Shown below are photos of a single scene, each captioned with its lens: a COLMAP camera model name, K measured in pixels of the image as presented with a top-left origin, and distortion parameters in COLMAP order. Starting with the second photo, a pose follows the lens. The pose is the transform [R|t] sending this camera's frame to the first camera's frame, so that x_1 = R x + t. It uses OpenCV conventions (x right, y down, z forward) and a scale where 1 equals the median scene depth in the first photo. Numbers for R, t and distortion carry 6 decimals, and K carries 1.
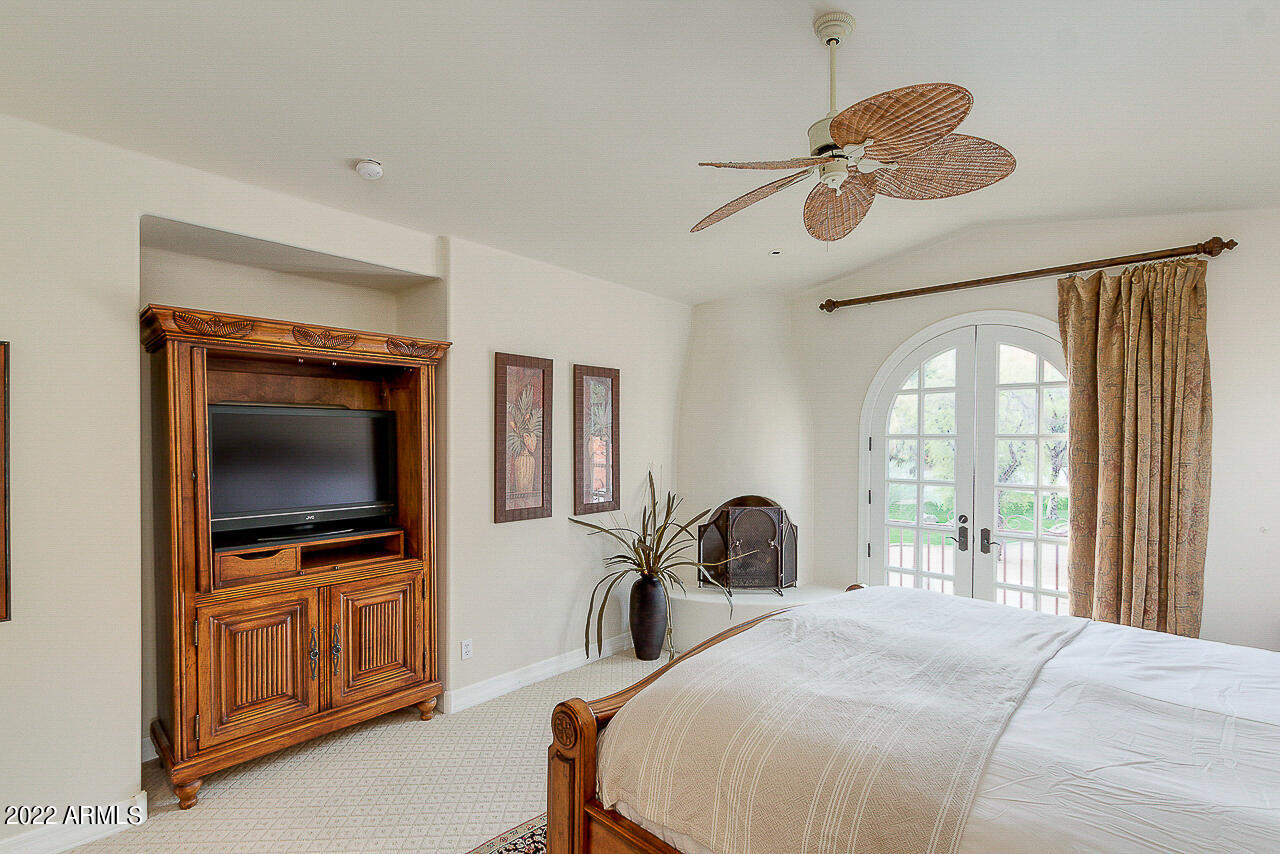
lens RADIAL K [[595.6, 0, 642.0], [0, 595.6, 447.0], [0, 0, 1]] dist [0.008603, -0.000130]
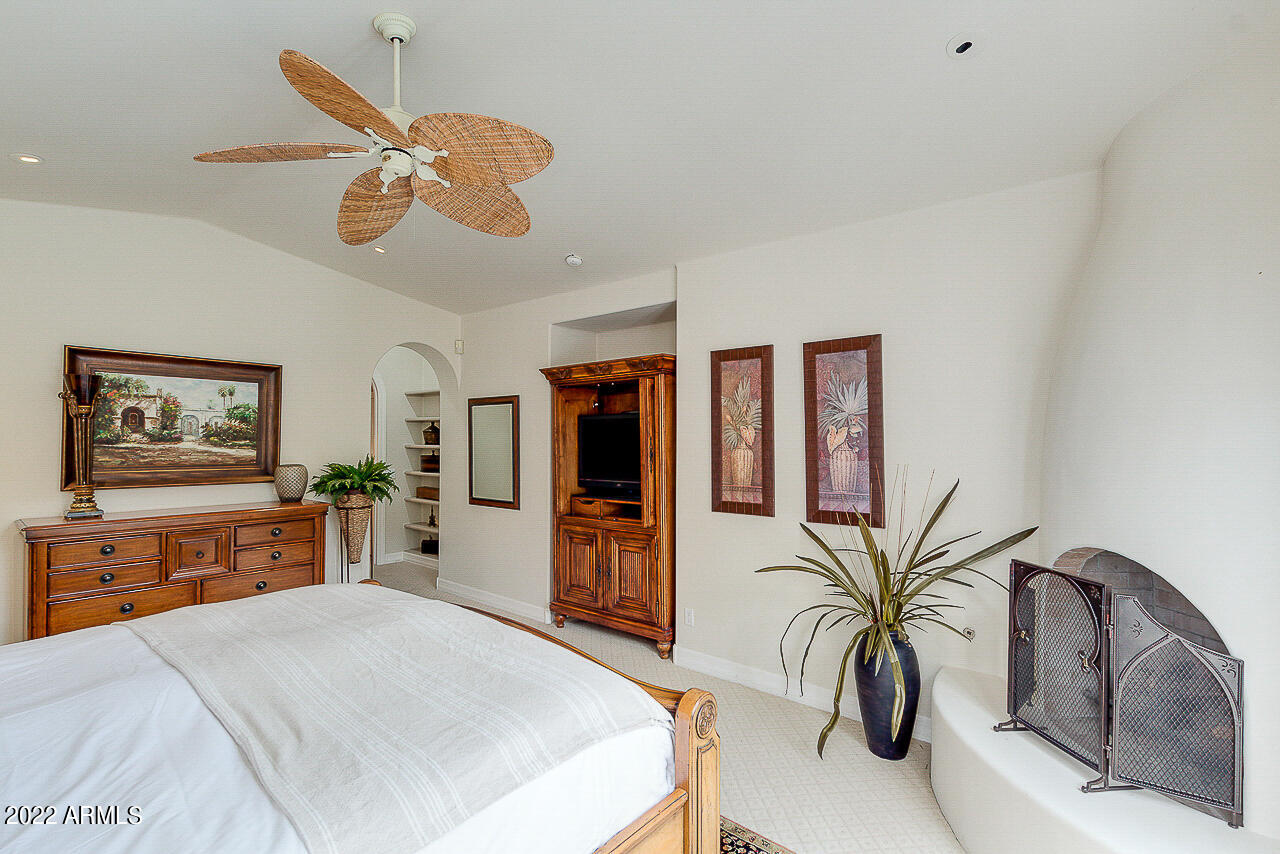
lens RADIAL K [[583.3, 0, 644.0], [0, 583.3, 436.8], [0, 0, 1]] dist [0.002927, -0.000110]
pose [[0.059187, -0.006558, -0.998225, 0.761273], [-0.008320, 0.999940, -0.007062, 0.002936], [0.998212, 0.008723, 0.059129, 0.783112]]
